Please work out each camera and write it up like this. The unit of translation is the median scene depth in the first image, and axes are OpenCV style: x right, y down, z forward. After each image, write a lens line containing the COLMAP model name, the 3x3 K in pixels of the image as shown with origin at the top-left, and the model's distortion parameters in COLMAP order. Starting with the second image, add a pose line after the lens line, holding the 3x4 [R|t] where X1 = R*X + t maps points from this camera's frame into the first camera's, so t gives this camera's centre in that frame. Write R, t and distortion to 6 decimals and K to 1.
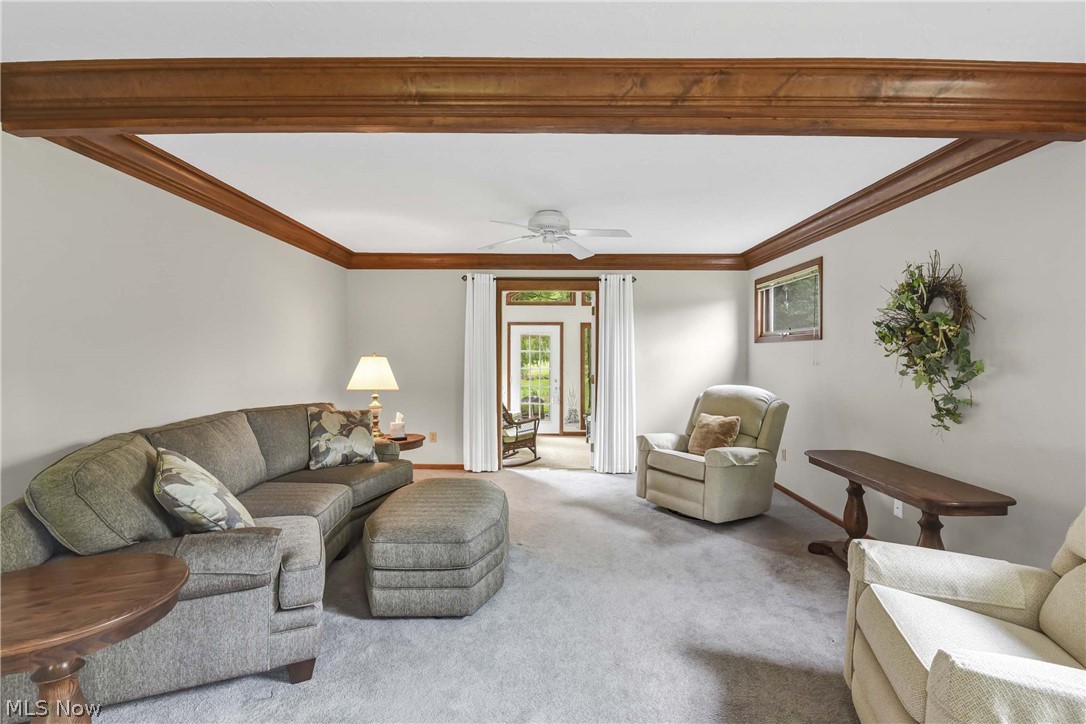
lens RADIAL K [[485.0, 0, 542.1], [0, 485.0, 356.4], [0, 0, 1]] dist [0.001284, -0.008485]
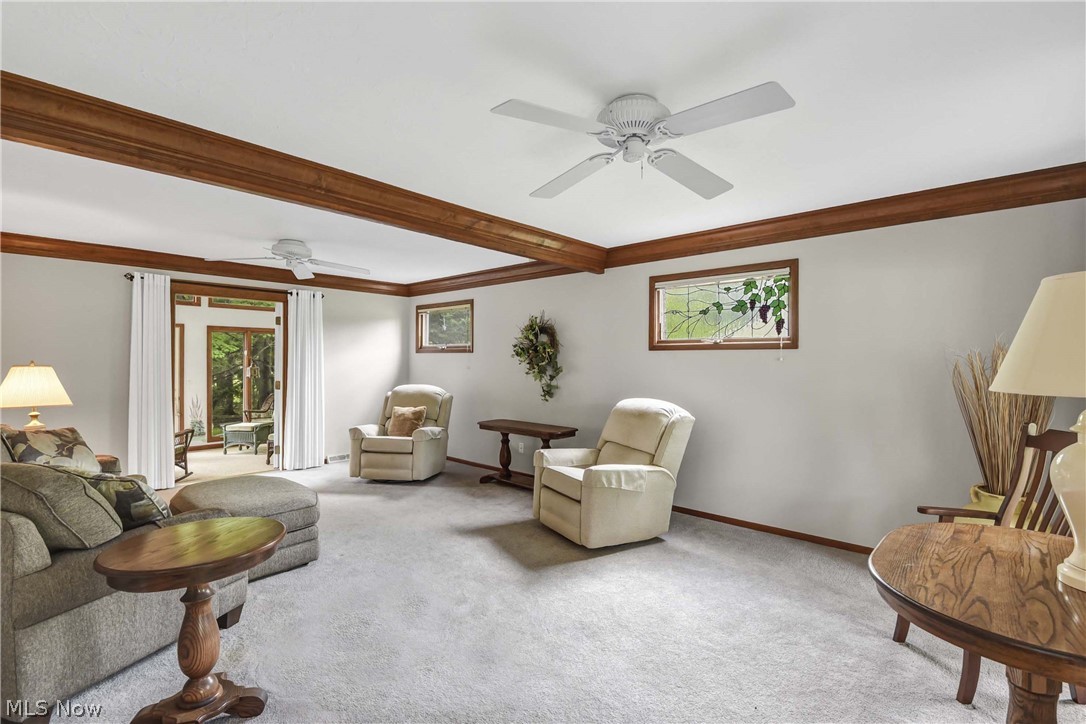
lens RADIAL K [[484.5, 0, 543.0], [0, 484.5, 362.0], [0, 0, 1]] dist [0.005960, -0.000183]
pose [[0.677202, -0.002741, 0.735792, -0.482376], [0.000059, 0.999993, 0.003670, -0.012460], [-0.735797, -0.002442, 0.677198, -0.251641]]
